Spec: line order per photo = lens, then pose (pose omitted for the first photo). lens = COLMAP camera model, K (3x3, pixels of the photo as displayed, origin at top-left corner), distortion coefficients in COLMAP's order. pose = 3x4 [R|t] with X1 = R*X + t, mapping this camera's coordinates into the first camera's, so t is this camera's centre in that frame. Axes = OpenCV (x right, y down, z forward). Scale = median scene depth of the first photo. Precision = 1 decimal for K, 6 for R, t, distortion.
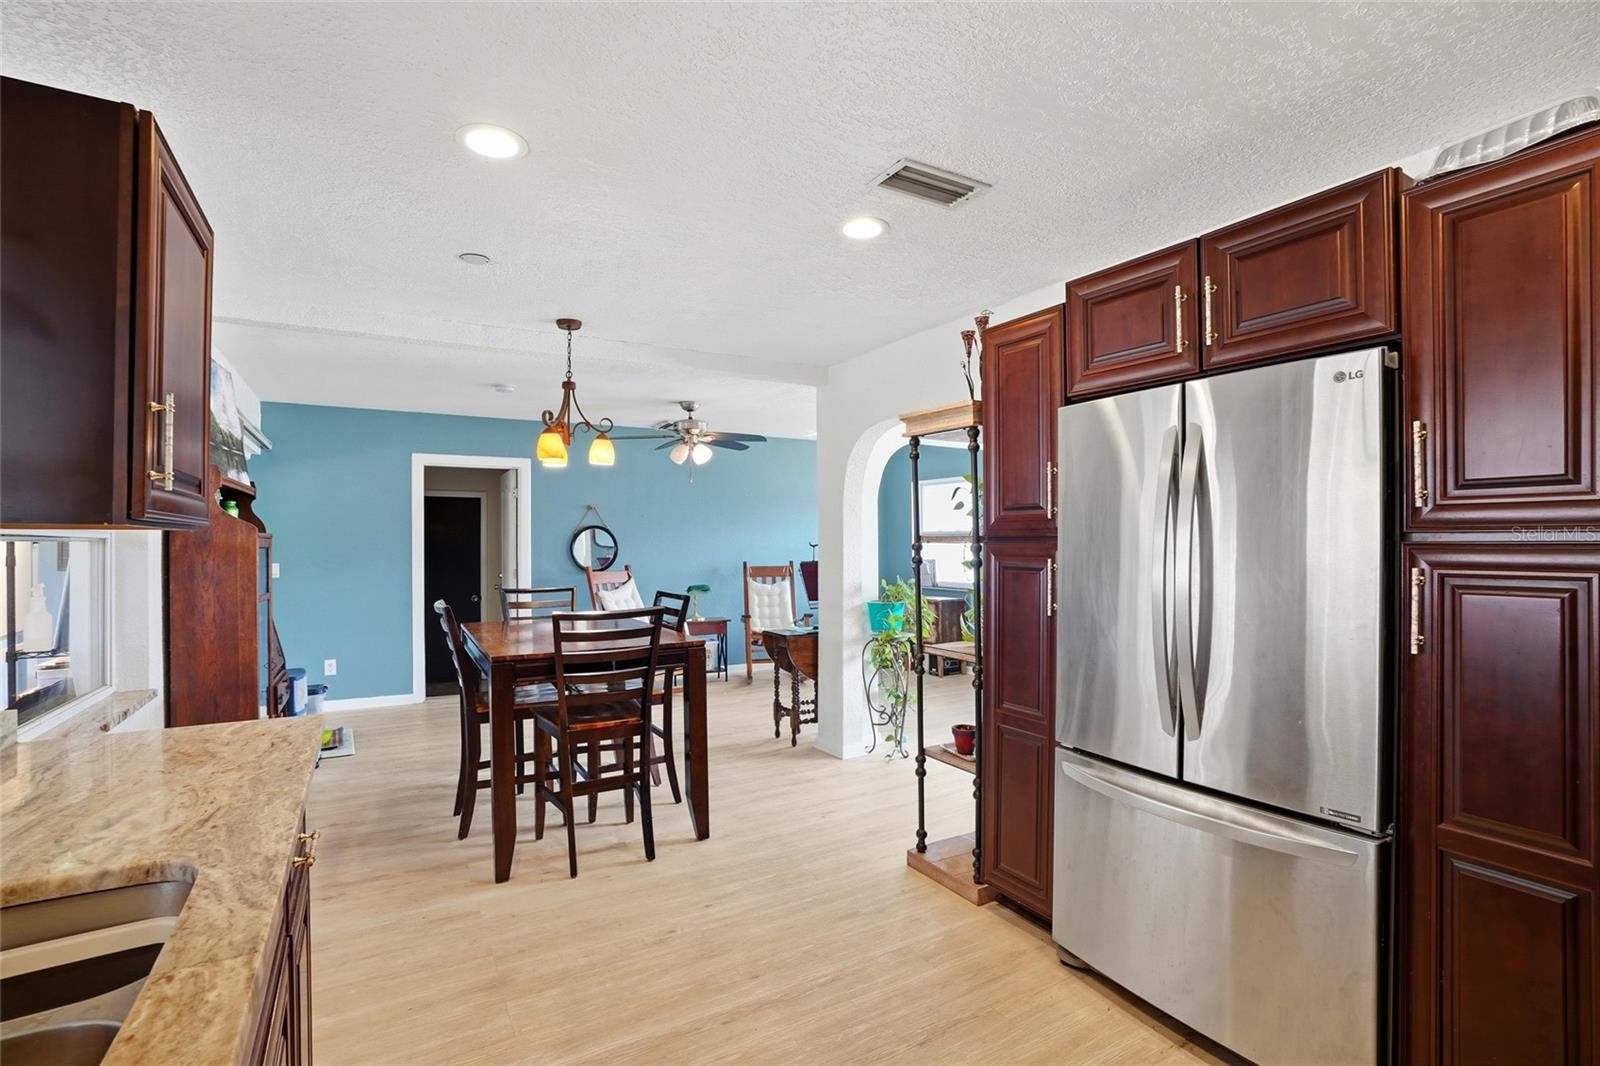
lens RADIAL K [[750.1, 0, 801.8], [0, 750.1, 527.8], [0, 0, 1]] dist [-0.063822, 0.022633]
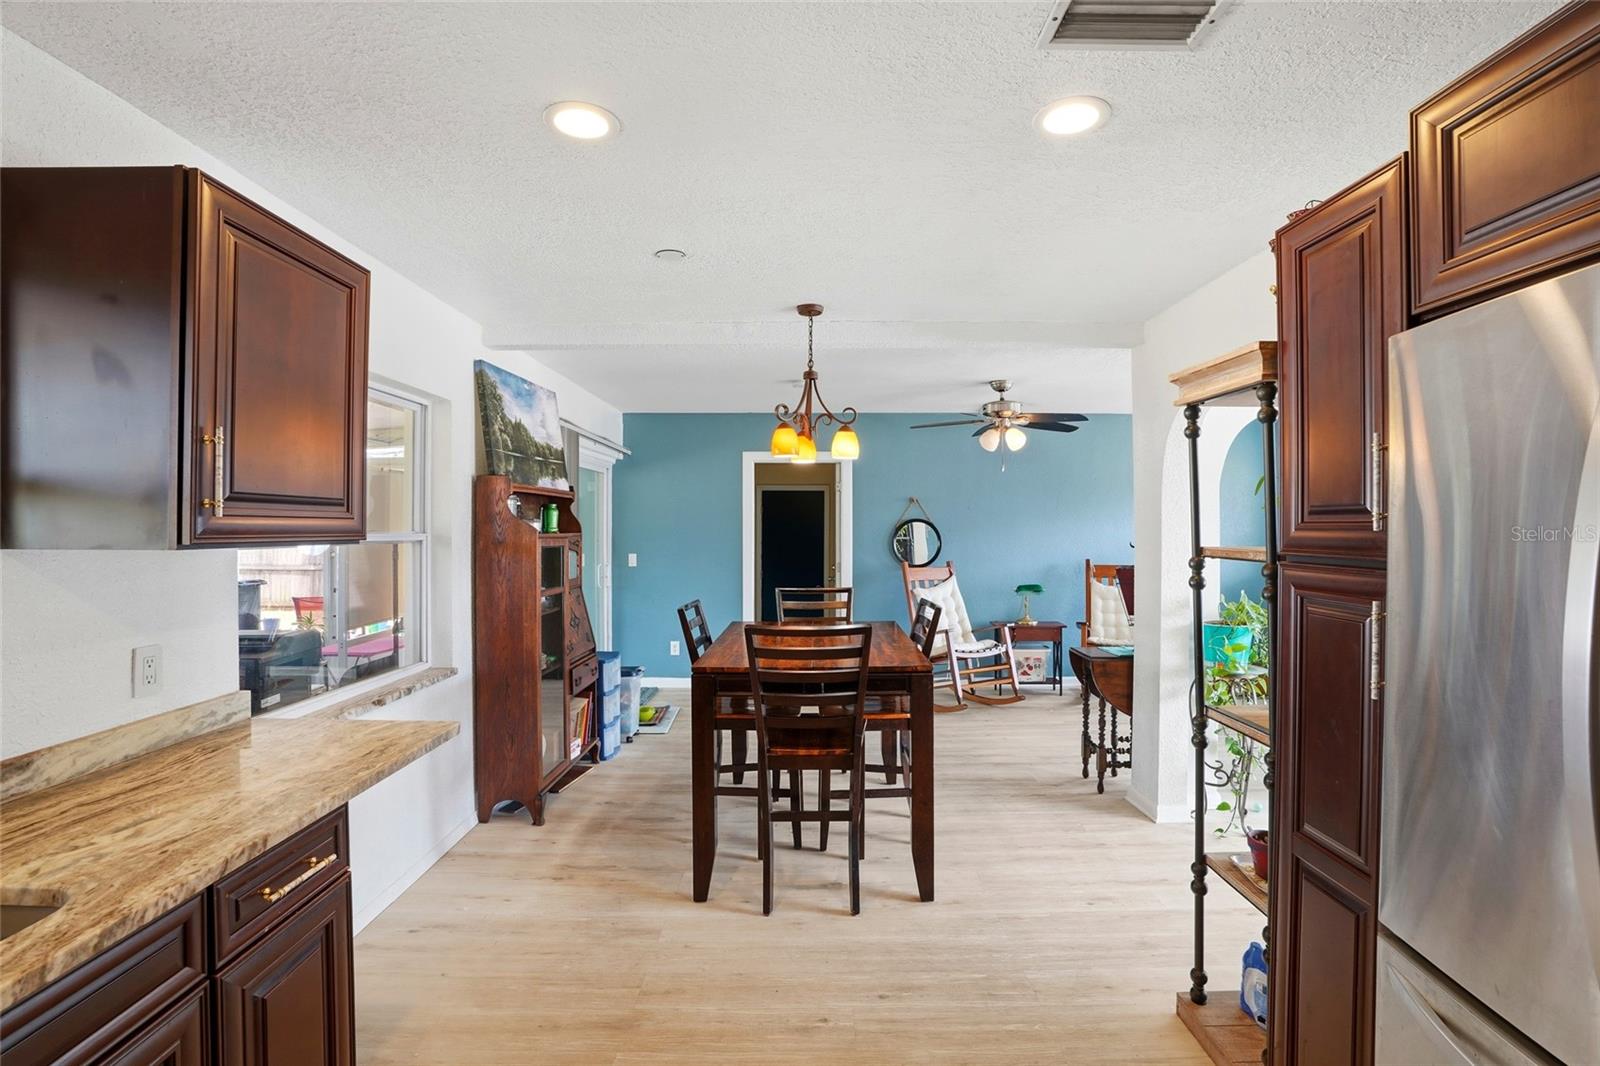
lens RADIAL K [[747.1, 0, 800.6], [0, 747.1, 521.0], [0, 0, 1]] dist [-0.062296, 0.021922]
pose [[0.861187, -0.000667, -0.508288, 0.174478], [0.005949, 0.999944, 0.008767, -0.020485], [0.508254, -0.010574, 0.861142, 0.218780]]
